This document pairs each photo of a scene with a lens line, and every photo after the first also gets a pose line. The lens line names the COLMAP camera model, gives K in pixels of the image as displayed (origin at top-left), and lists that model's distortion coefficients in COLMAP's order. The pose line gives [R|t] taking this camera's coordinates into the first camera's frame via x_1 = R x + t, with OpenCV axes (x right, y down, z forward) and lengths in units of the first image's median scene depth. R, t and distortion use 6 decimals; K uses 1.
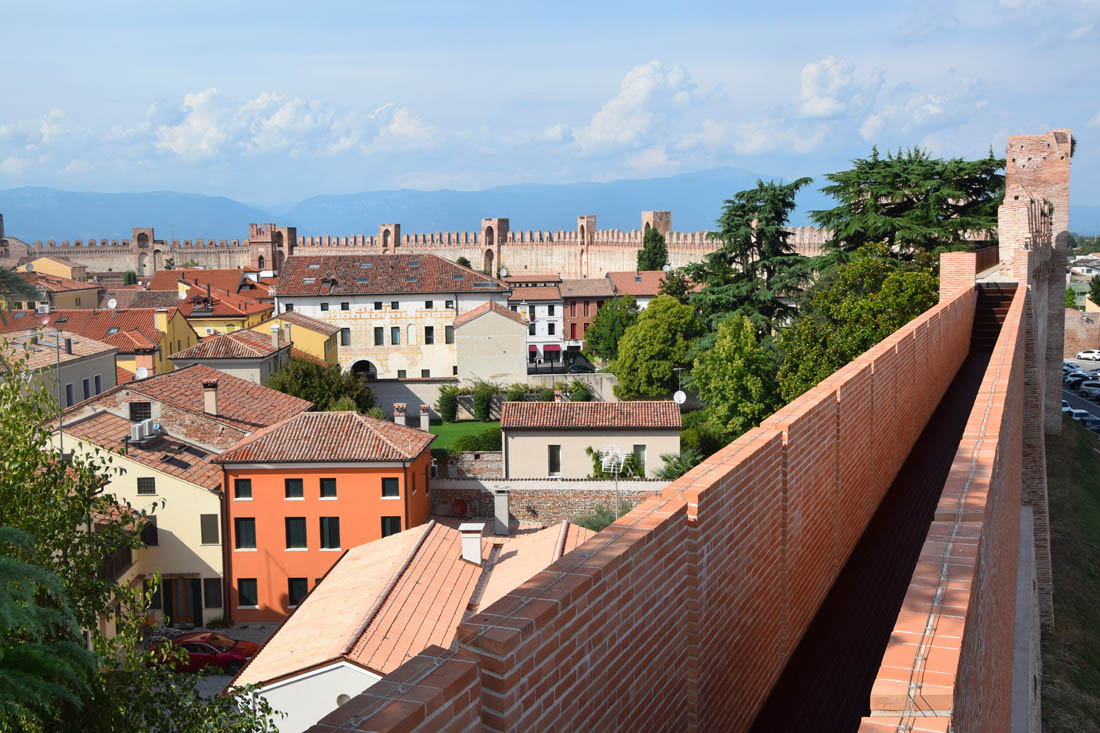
lens RADIAL K [[1176.7, 0, 550.2], [0, 1176.7, 366.5], [0, 0, 1]] dist [0.005074, 0.000000]
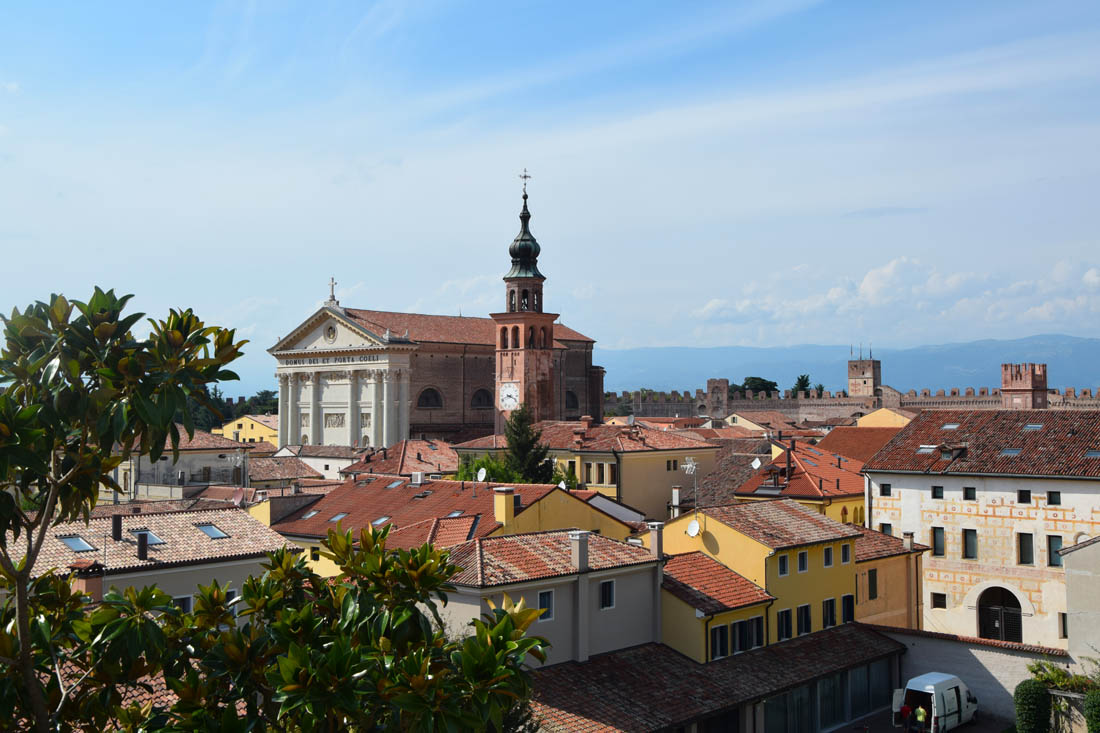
lens RADIAL K [[1240.3, 0, 549.7], [0, 1240.3, 367.4], [0, 0, 1]] dist [0.081675, 0.000000]
pose [[0.693991, -0.012646, -0.719873, 0.140568], [-0.077243, 0.992767, -0.091905, -0.039591], [0.715829, 0.119386, 0.687994, 0.392742]]
